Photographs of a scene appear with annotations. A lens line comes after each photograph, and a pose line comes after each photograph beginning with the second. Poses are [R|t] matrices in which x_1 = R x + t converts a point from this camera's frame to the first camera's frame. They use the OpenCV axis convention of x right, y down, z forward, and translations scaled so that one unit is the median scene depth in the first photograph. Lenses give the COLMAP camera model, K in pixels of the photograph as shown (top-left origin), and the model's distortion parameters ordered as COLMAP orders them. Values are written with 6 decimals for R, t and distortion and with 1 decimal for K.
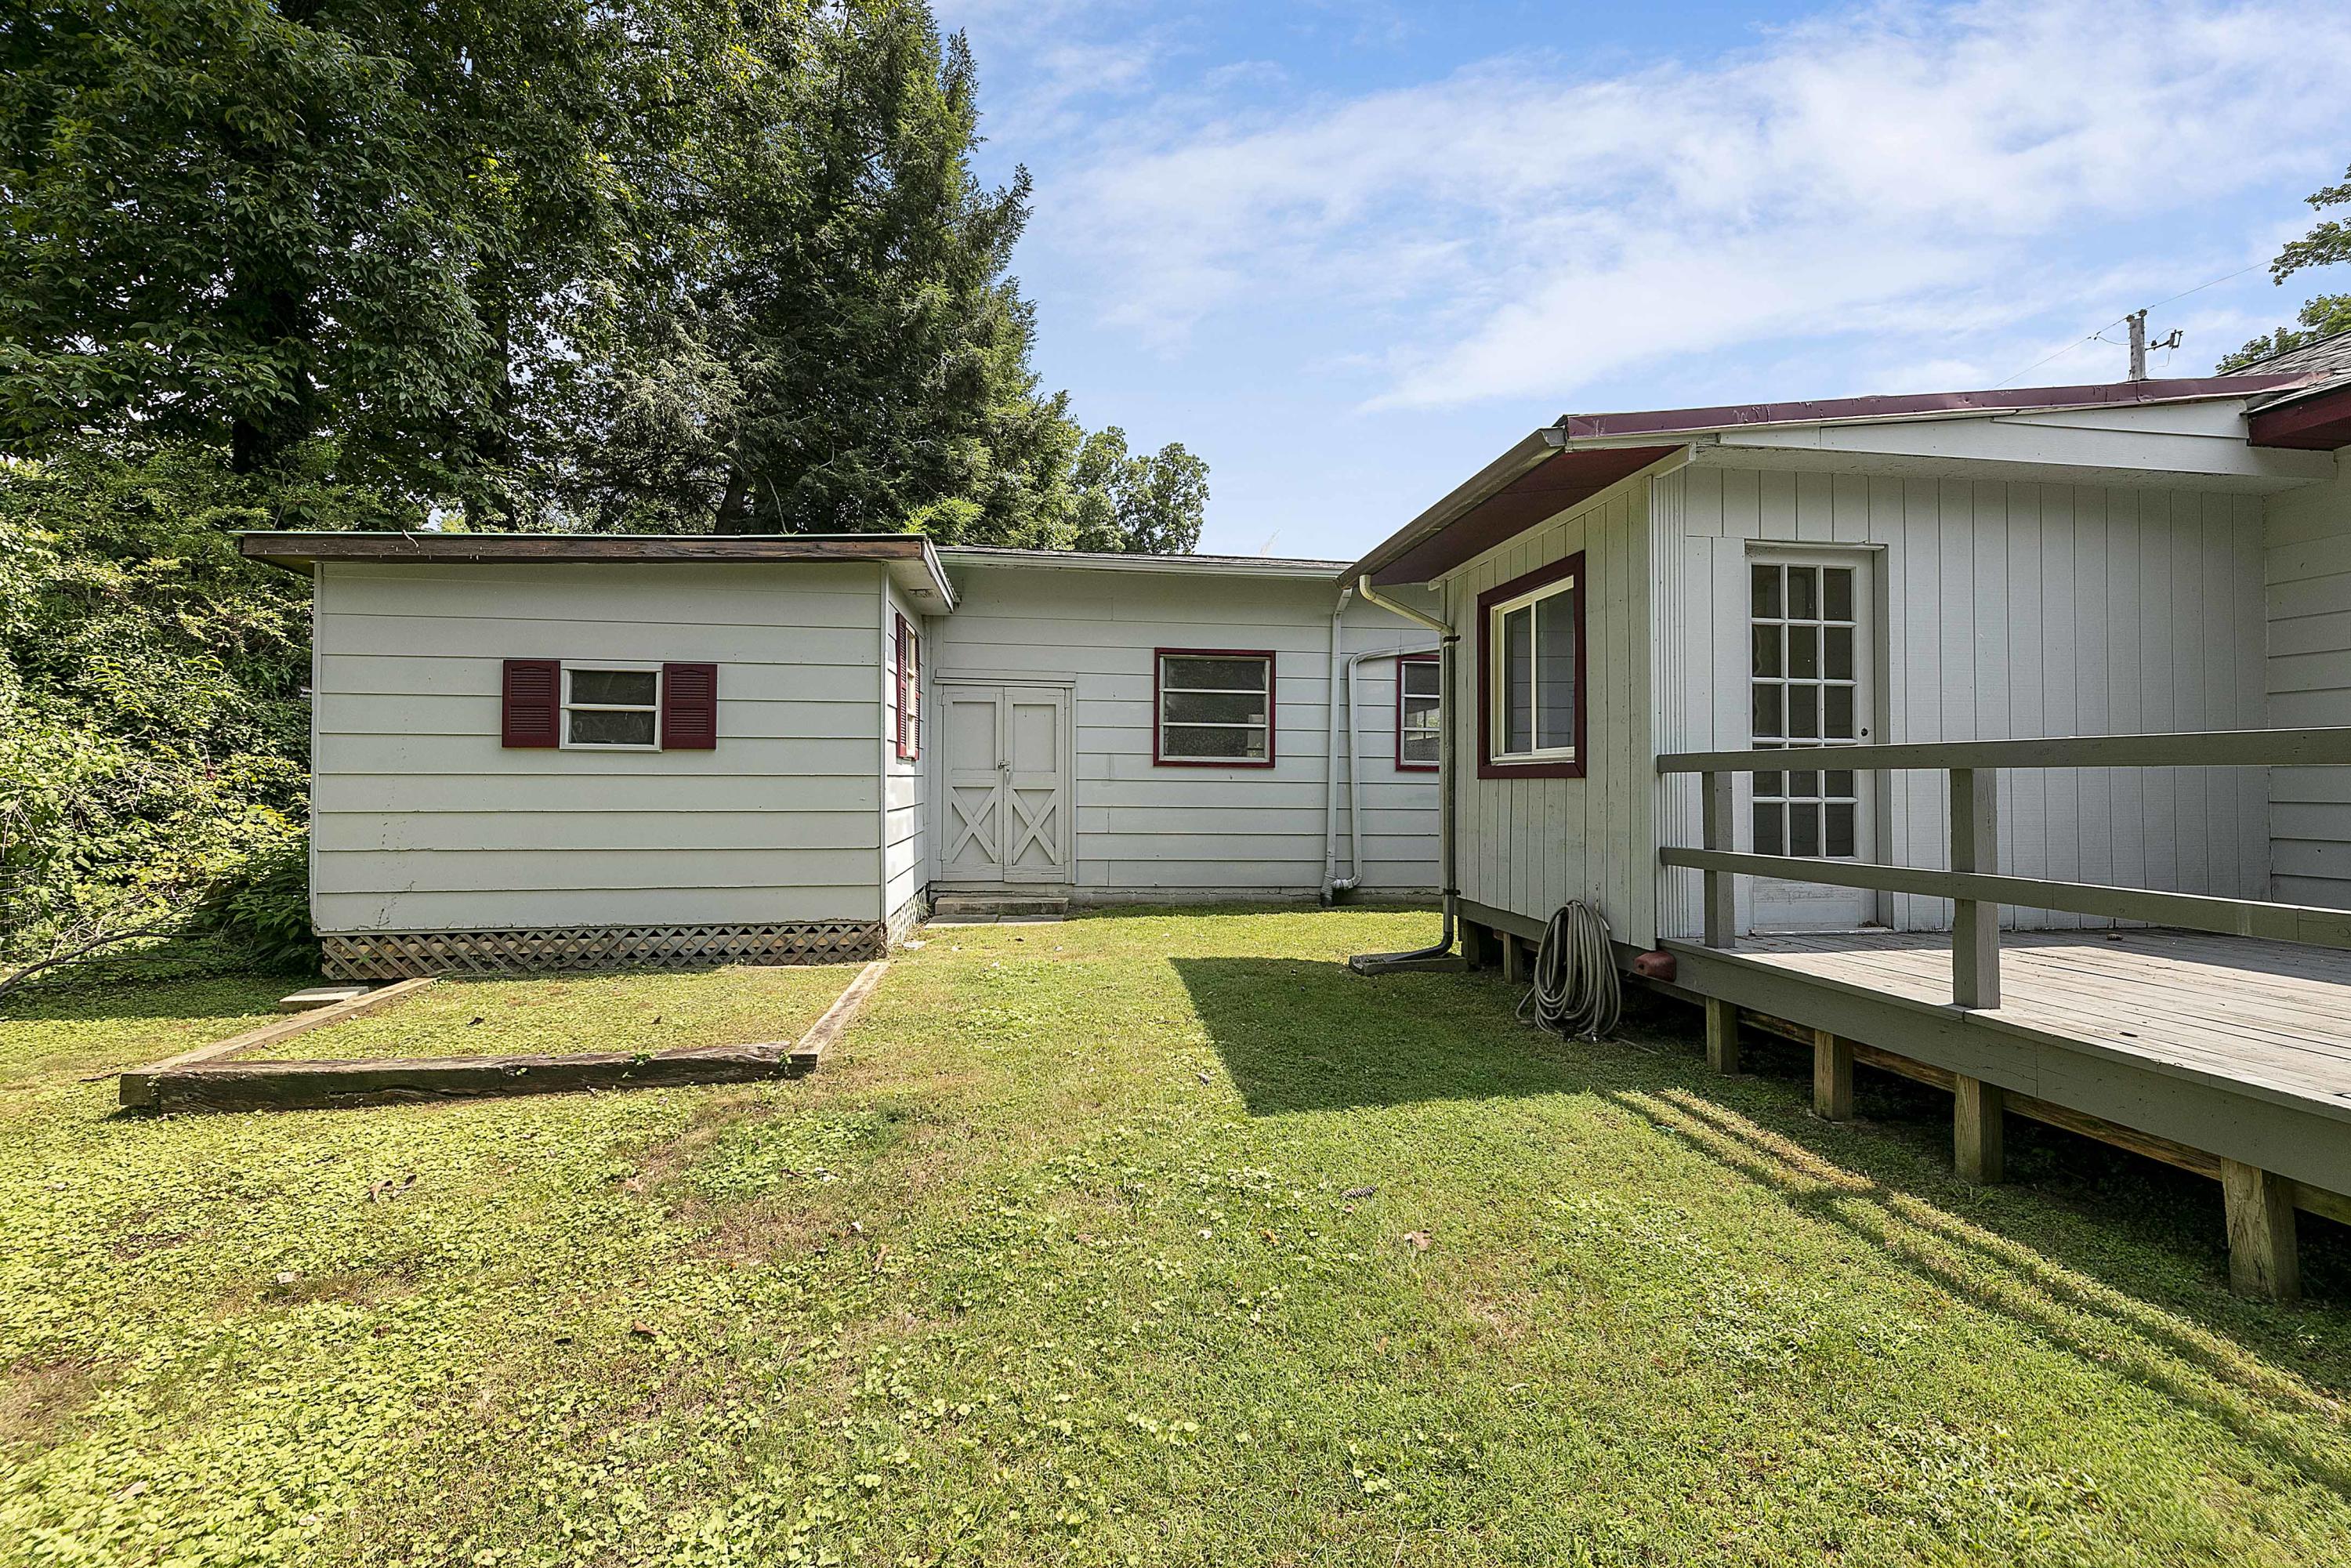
lens RADIAL K [[1066.3, 0, 1174.7], [0, 1066.3, 779.3], [0, 0, 1]] dist [0.000812, 0.000029]
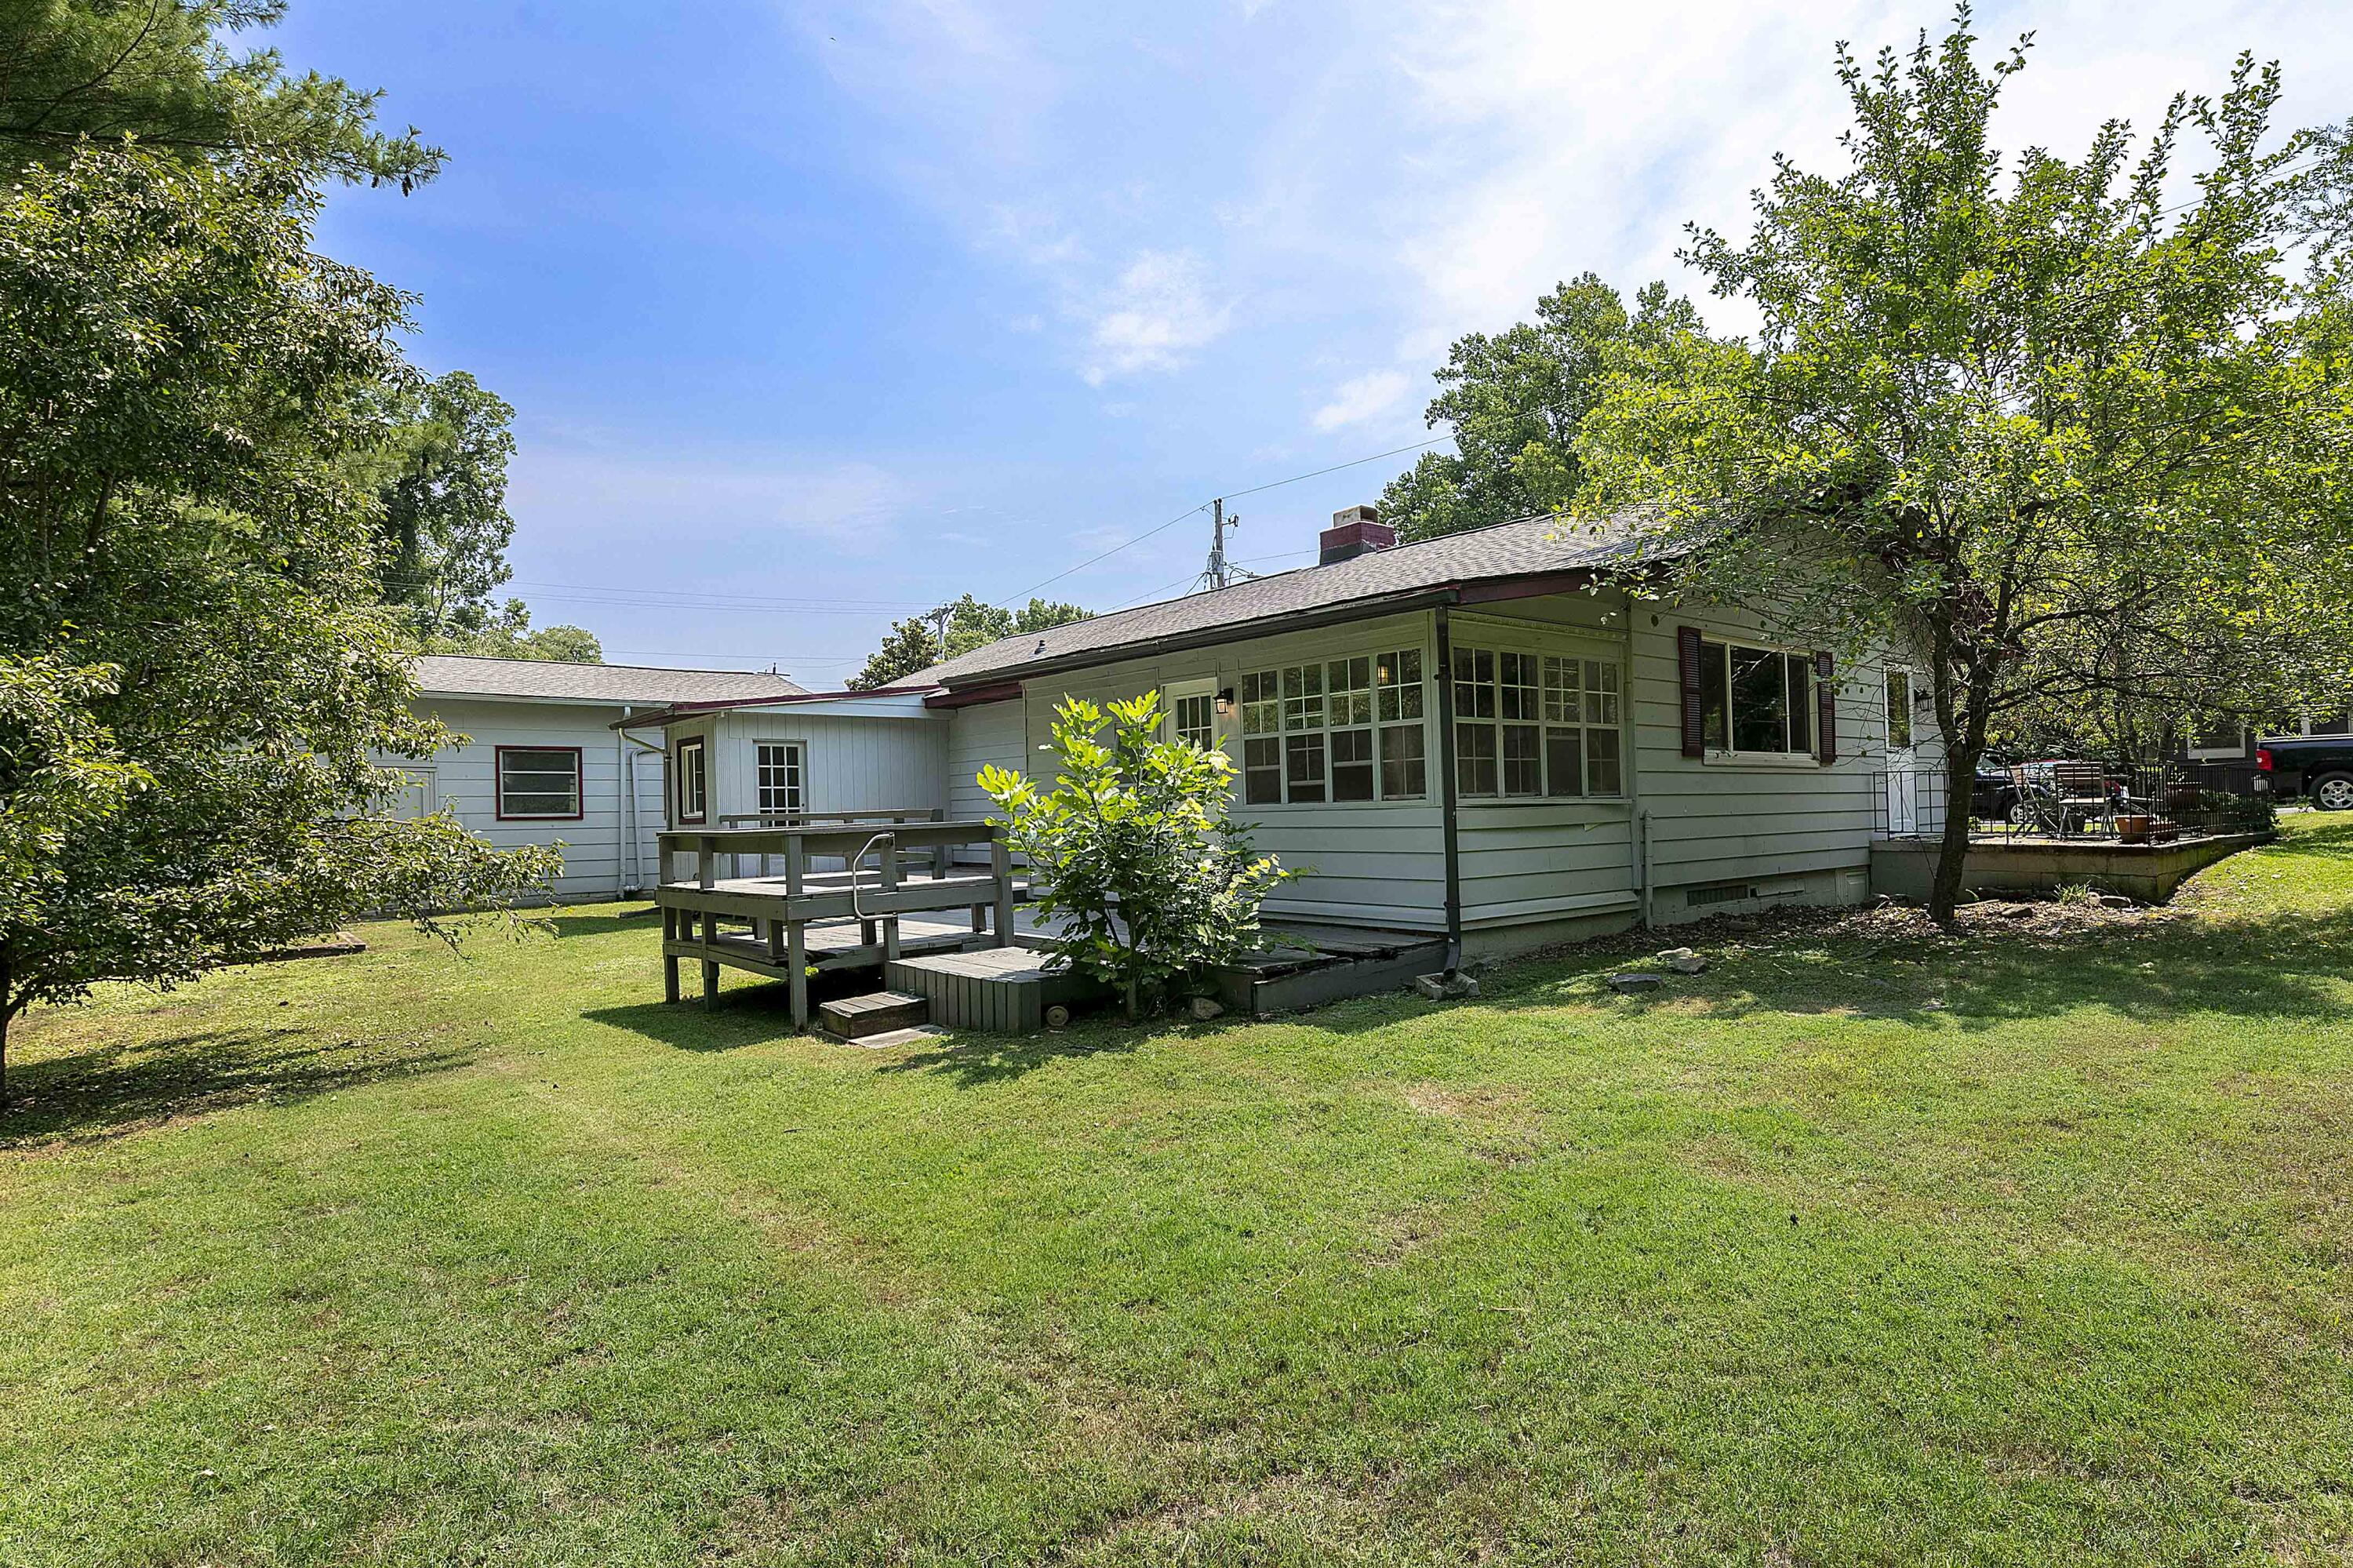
lens RADIAL K [[1199.3, 0, 1188.7], [0, 1199.3, 801.0], [0, 0, 1]] dist [0.003924, 0.000230]
pose [[0.861586, -0.024308, 0.507030, -0.071932], [0.028567, 0.999592, -0.000622, -0.021416], [-0.506808, 0.015020, 0.861928, -1.979914]]
